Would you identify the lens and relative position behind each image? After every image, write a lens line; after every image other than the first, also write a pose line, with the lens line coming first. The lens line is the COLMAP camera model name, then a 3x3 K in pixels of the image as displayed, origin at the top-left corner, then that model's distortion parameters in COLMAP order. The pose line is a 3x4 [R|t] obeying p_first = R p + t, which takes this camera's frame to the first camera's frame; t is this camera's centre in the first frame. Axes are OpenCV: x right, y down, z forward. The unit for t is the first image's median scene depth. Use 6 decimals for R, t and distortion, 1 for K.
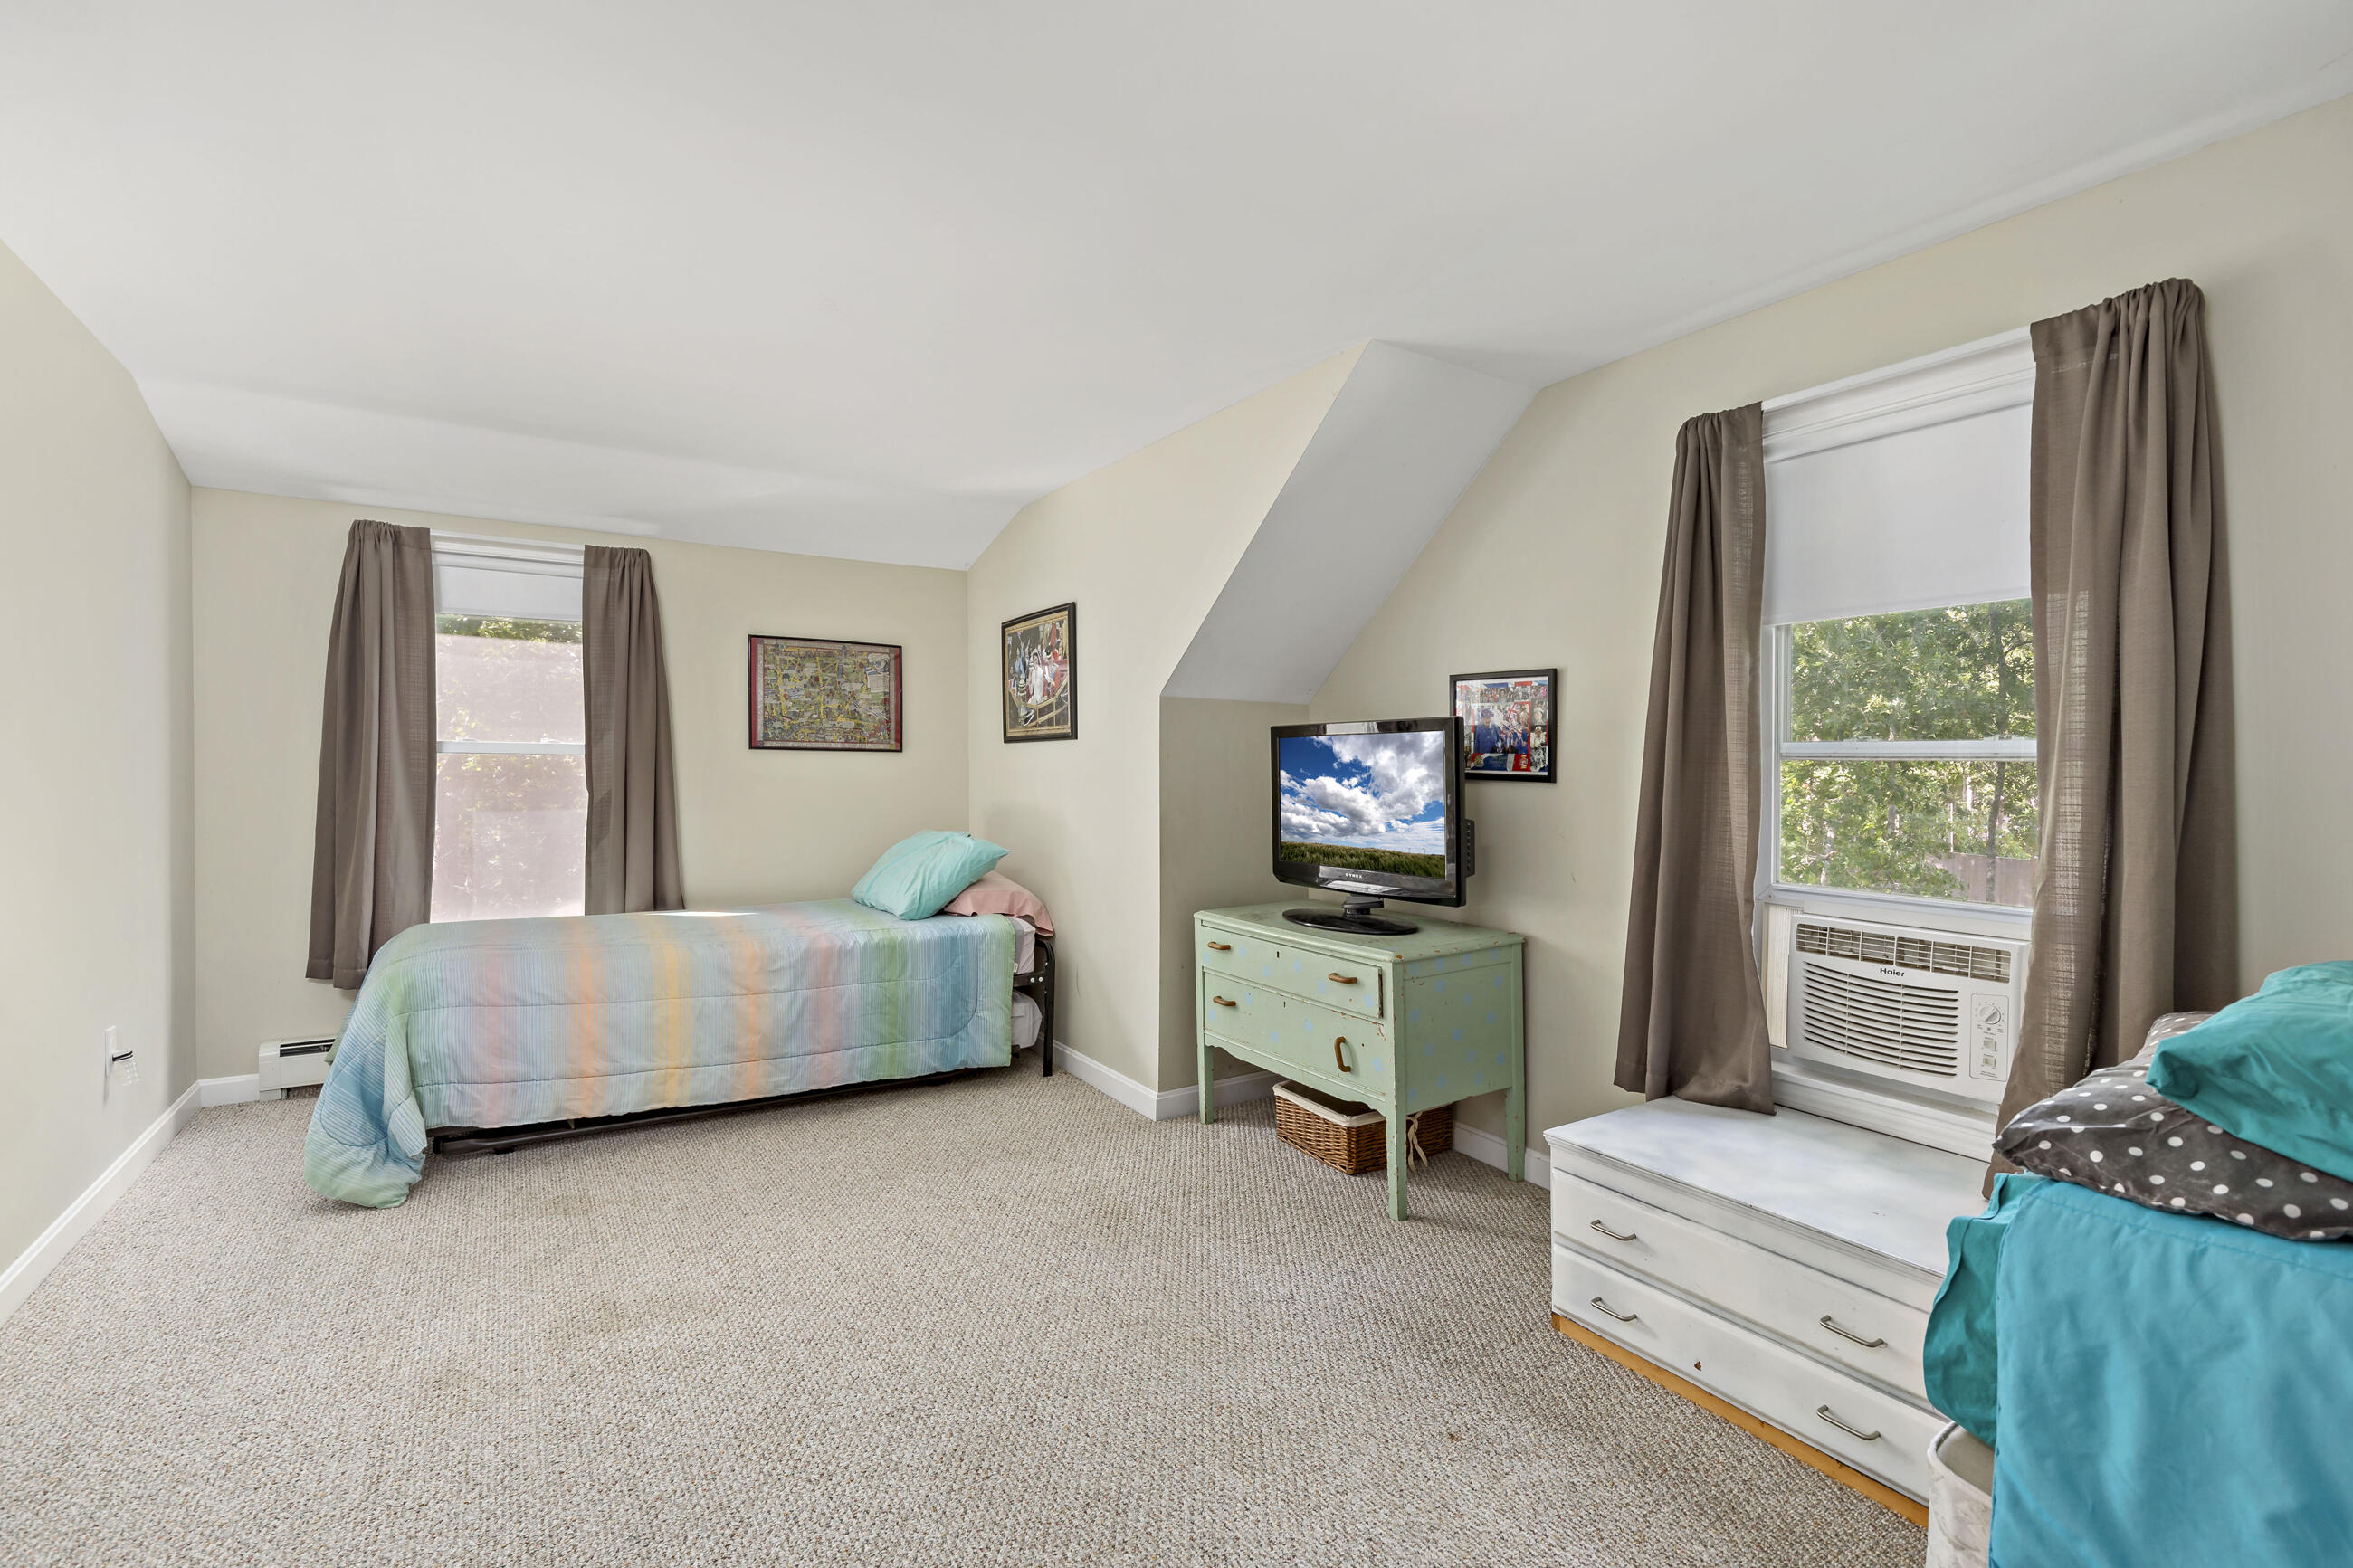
lens RADIAL K [[1049.8, 0, 1179.7], [0, 1049.8, 752.6], [0, 0, 1]] dist [0.000932, -0.000033]
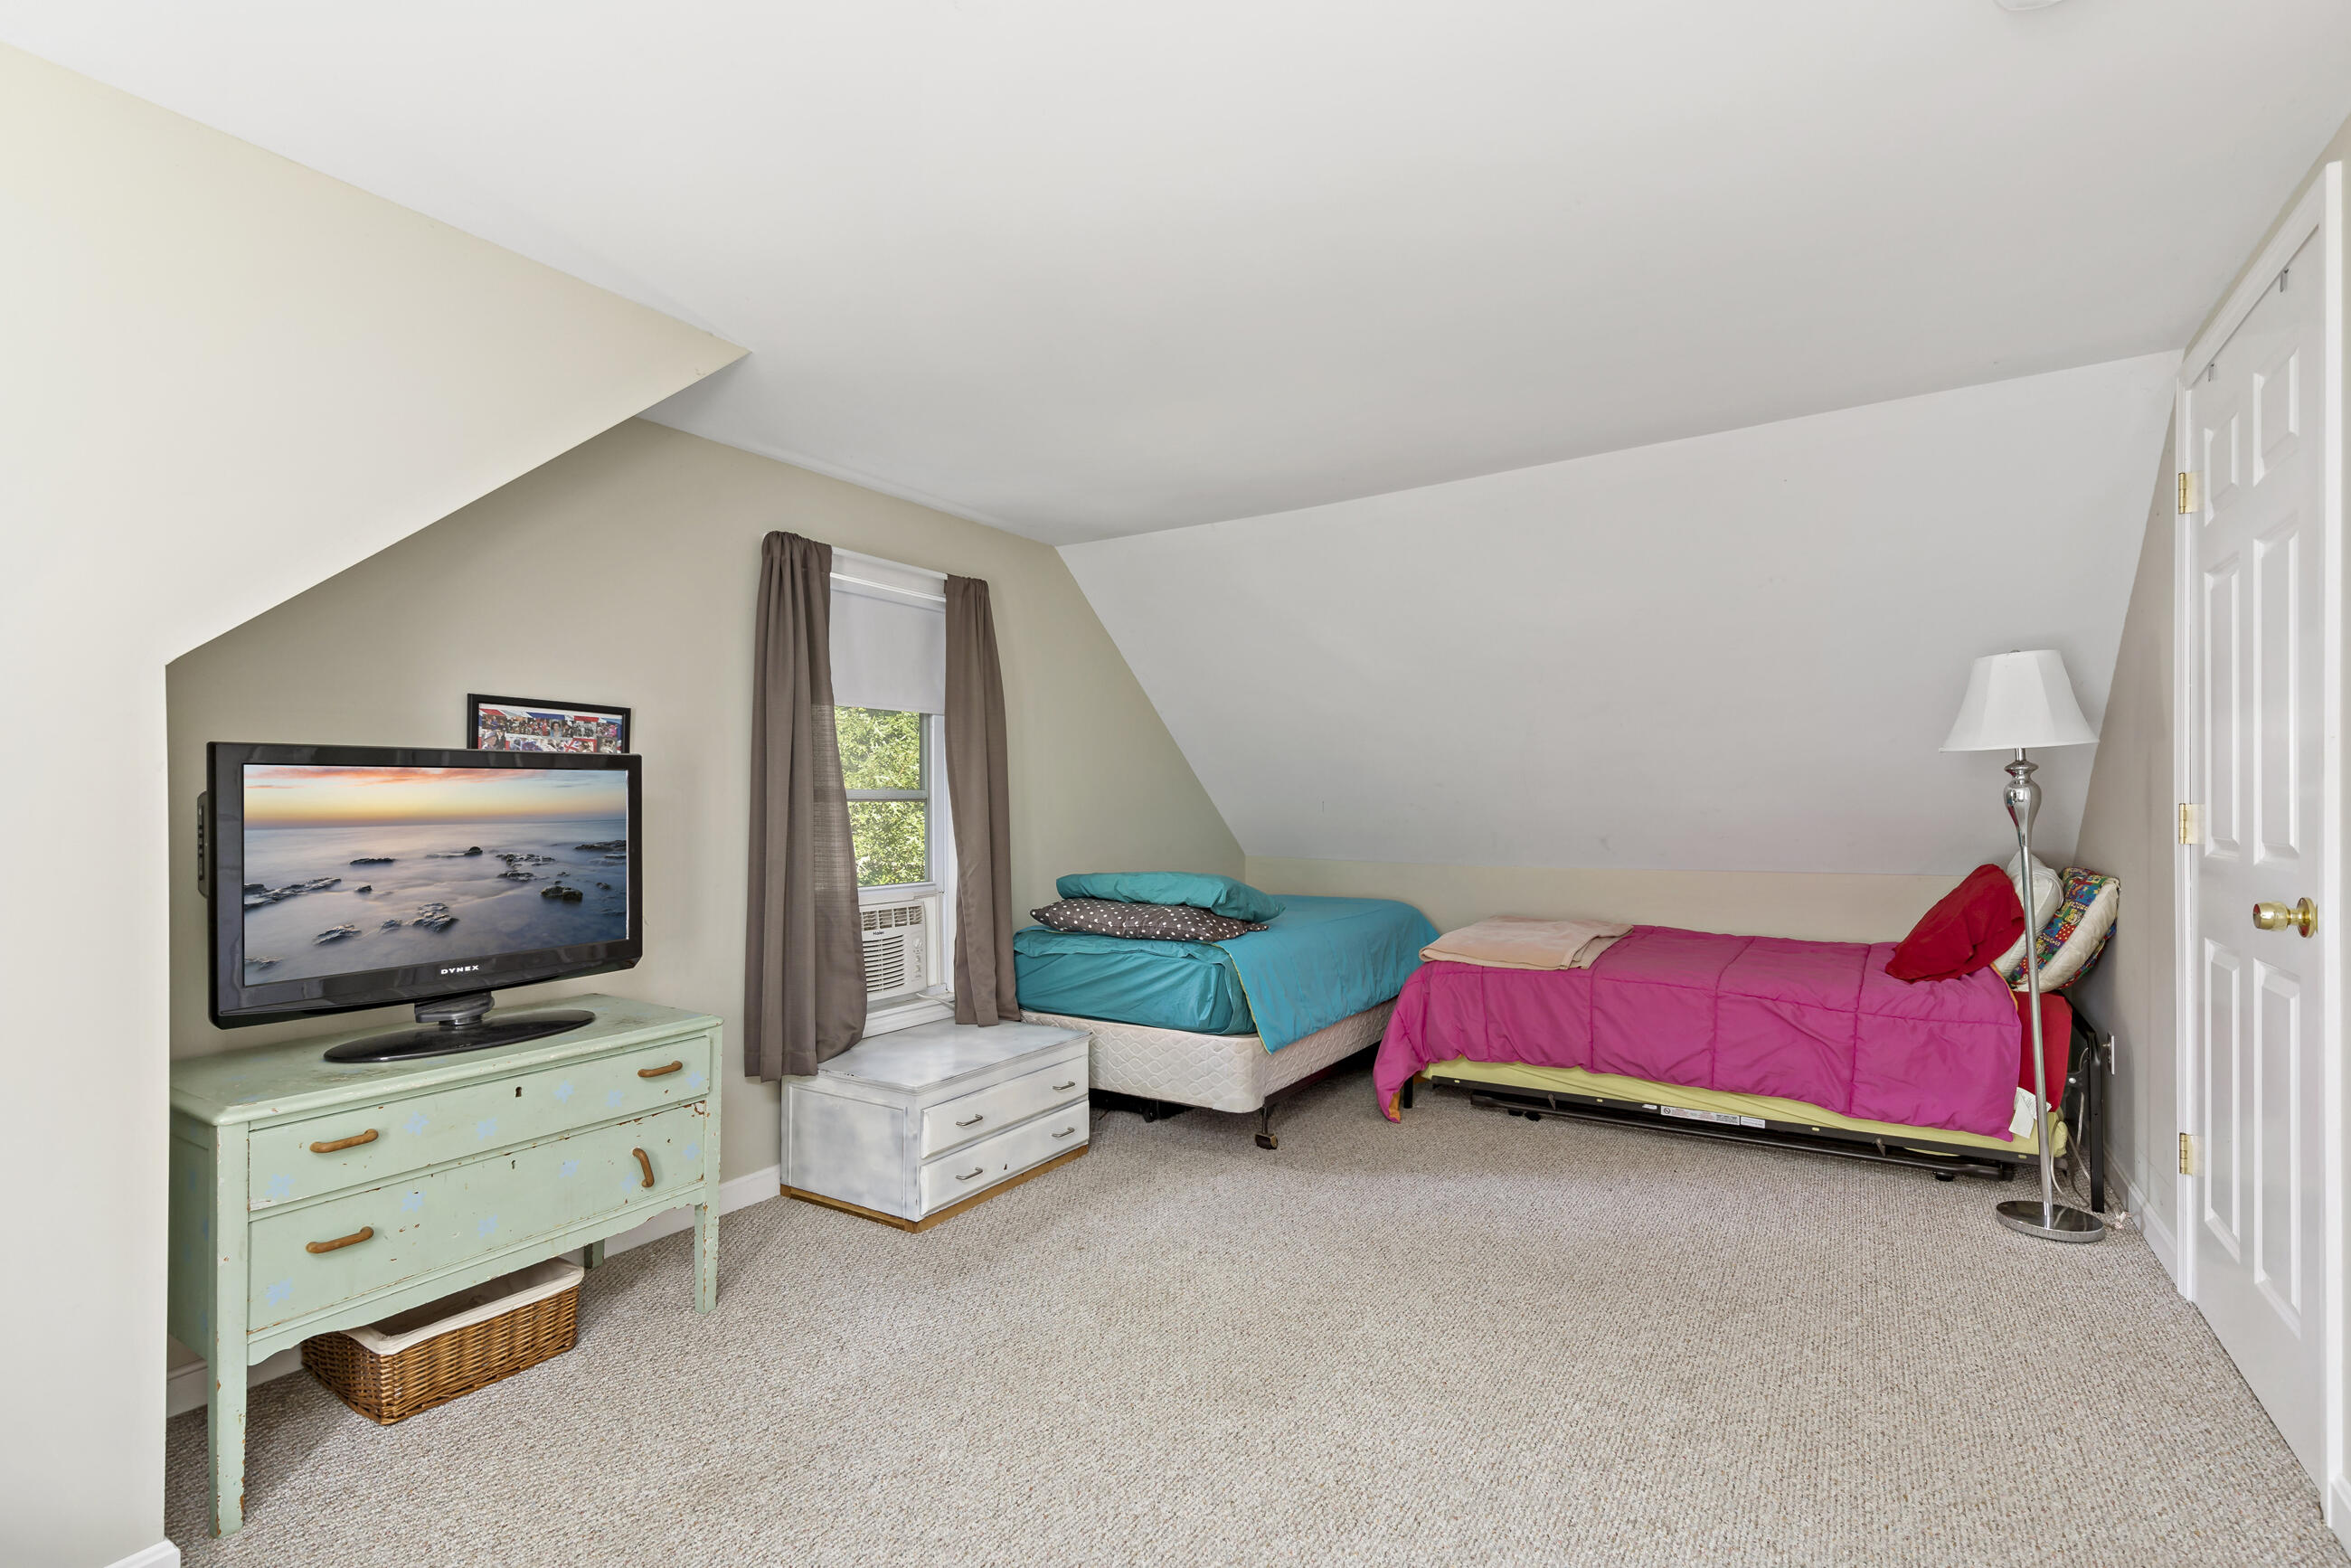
lens RADIAL K [[1056.8, 0, 1209.2], [0, 1056.8, 799.0], [0, 0, 1]] dist [0.004746, 0.000052]
pose [[-0.433048, 0.000031, 0.901371, -0.742839], [-0.000094, 1.000000, -0.000079, 0.003384], [-0.901371, -0.000119, -0.433048, 0.932382]]
